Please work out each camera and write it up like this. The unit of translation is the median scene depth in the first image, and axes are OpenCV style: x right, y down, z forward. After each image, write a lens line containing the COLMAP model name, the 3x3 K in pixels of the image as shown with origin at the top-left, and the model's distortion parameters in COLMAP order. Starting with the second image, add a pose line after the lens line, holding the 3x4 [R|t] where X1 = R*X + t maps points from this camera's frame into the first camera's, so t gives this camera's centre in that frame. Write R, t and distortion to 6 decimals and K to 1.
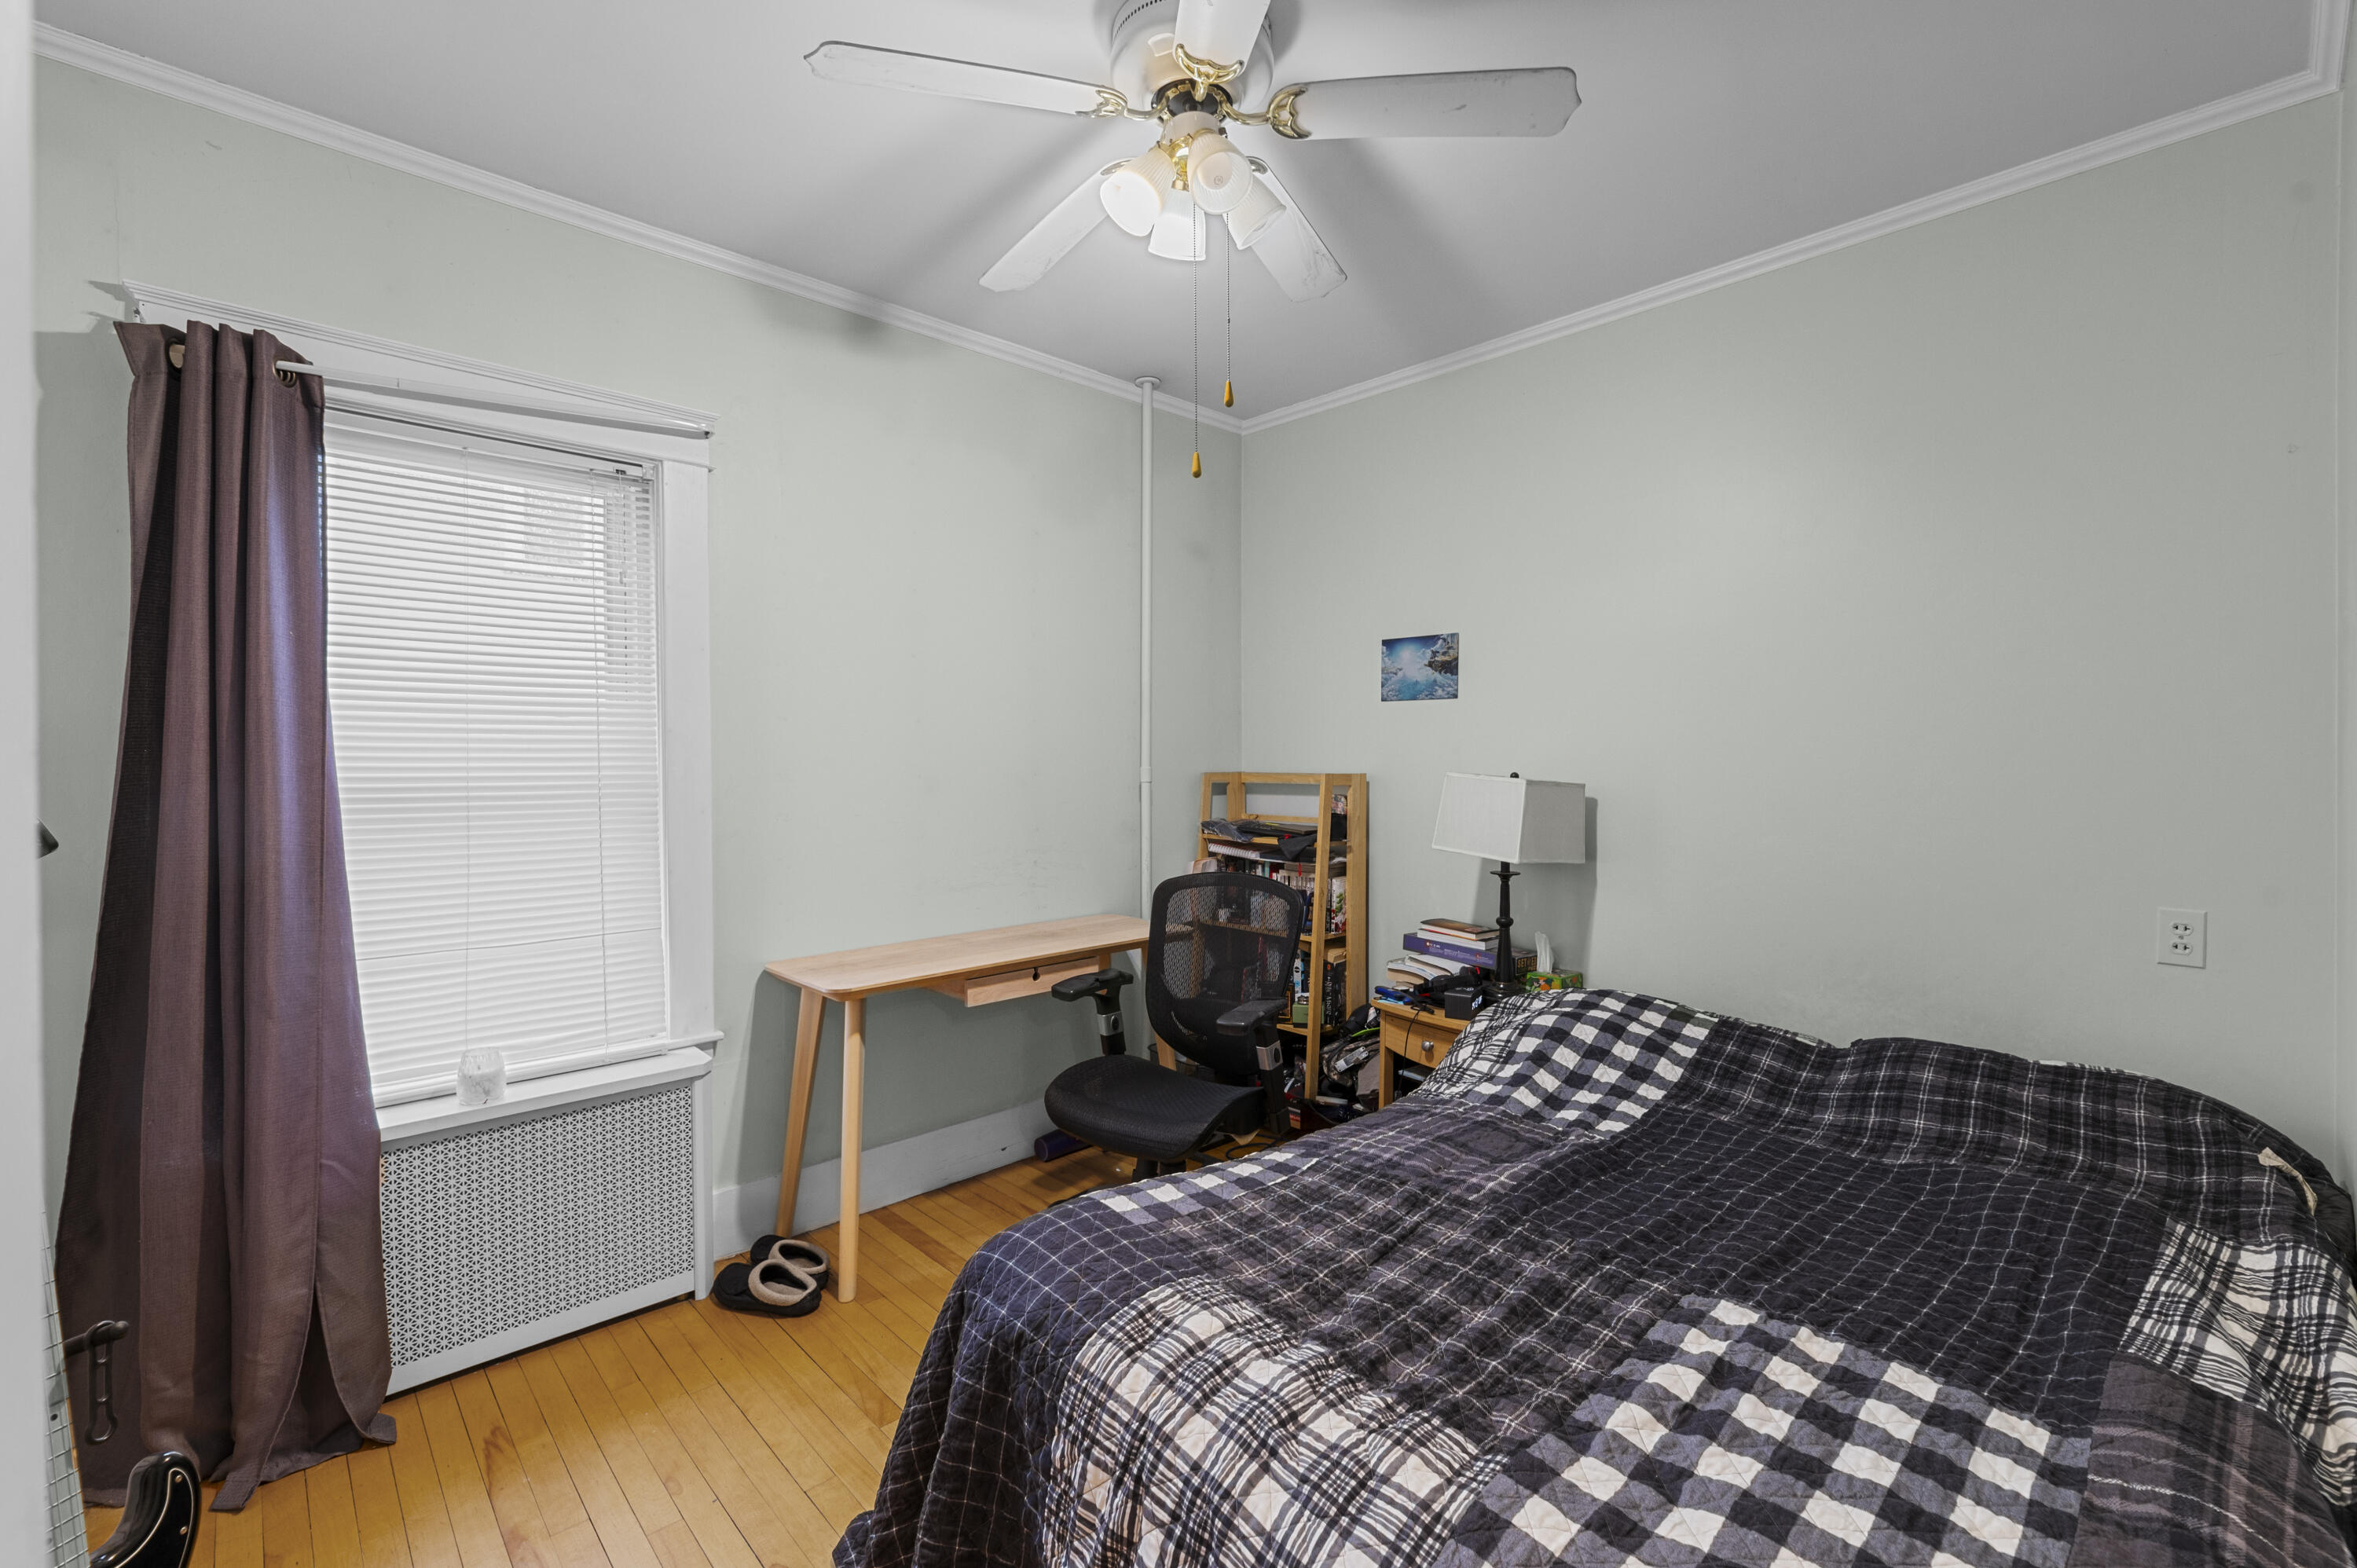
lens RADIAL K [[1042.1, 0, 1178.5], [0, 1042.1, 784.0], [0, 0, 1]] dist [0.002858, 0.000578]
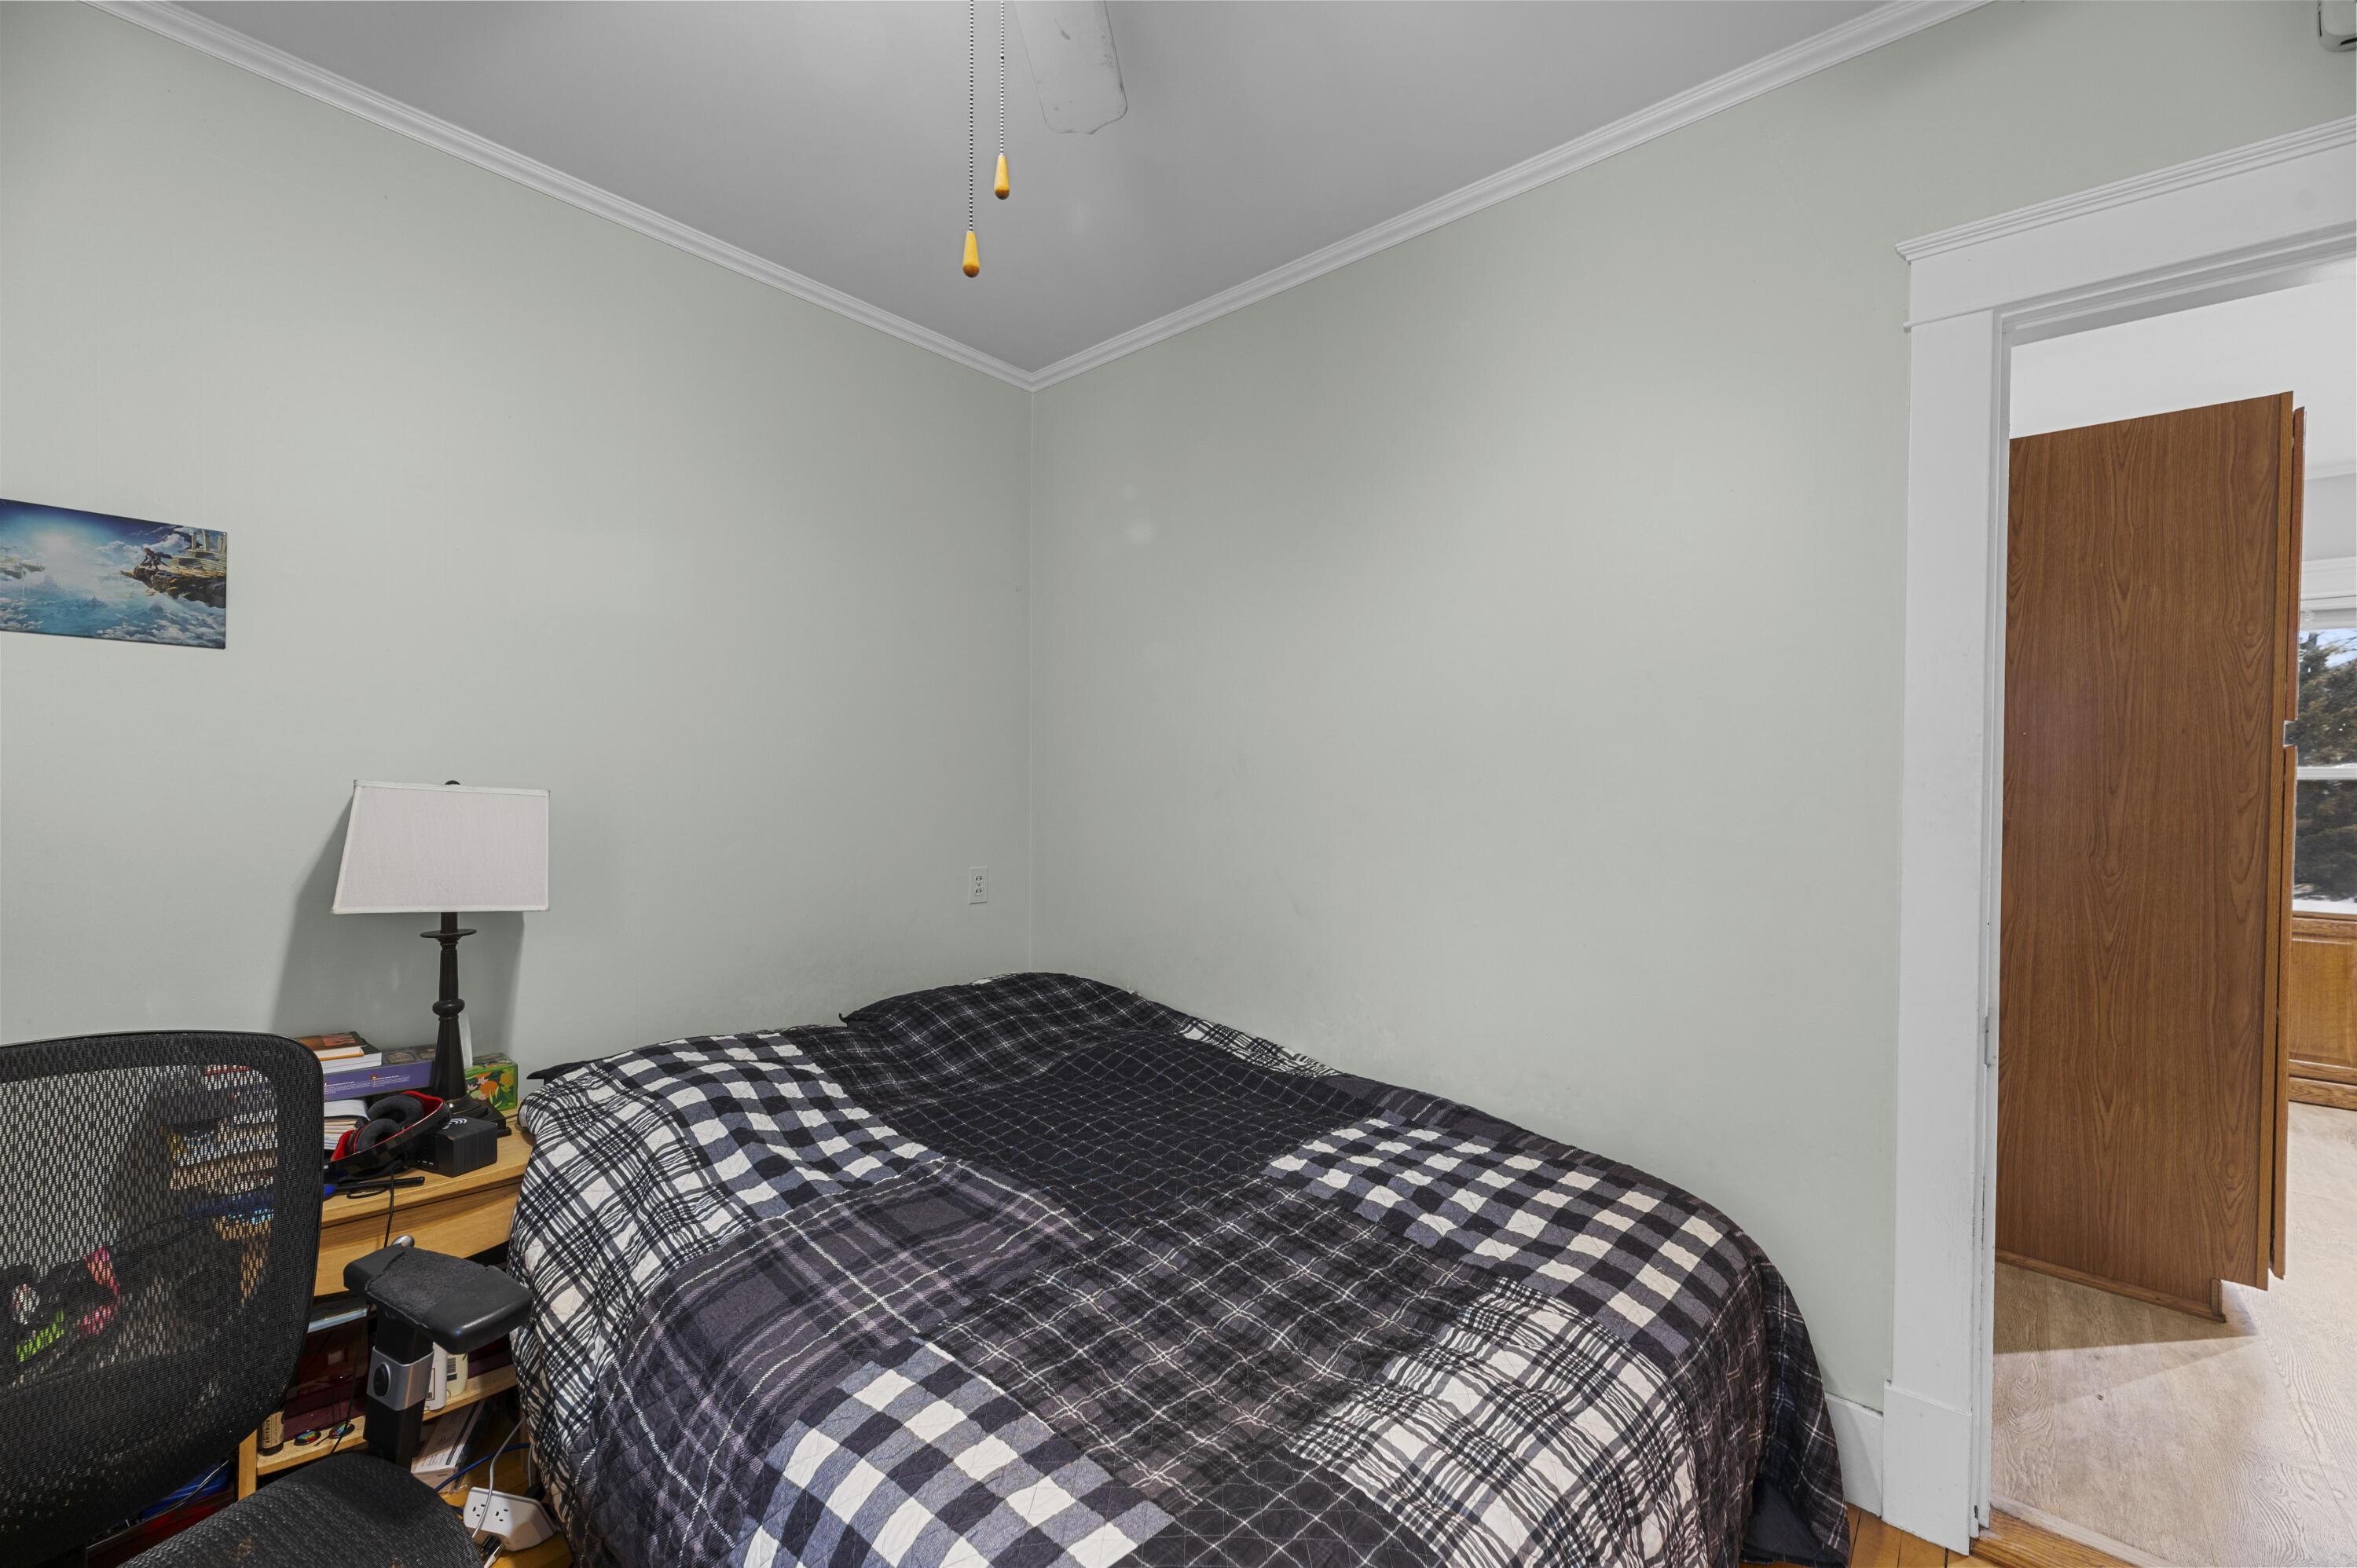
lens RADIAL K [[949.4, 0, 1183.7], [0, 949.4, 801.5], [0, 0, 1]] dist [-0.000166, -0.000055]
pose [[-0.122332, -0.025934, 0.992150, -0.542228], [0.010548, 0.999568, 0.027428, -0.015495], [-0.992433, 0.013820, -0.122005, 0.978079]]
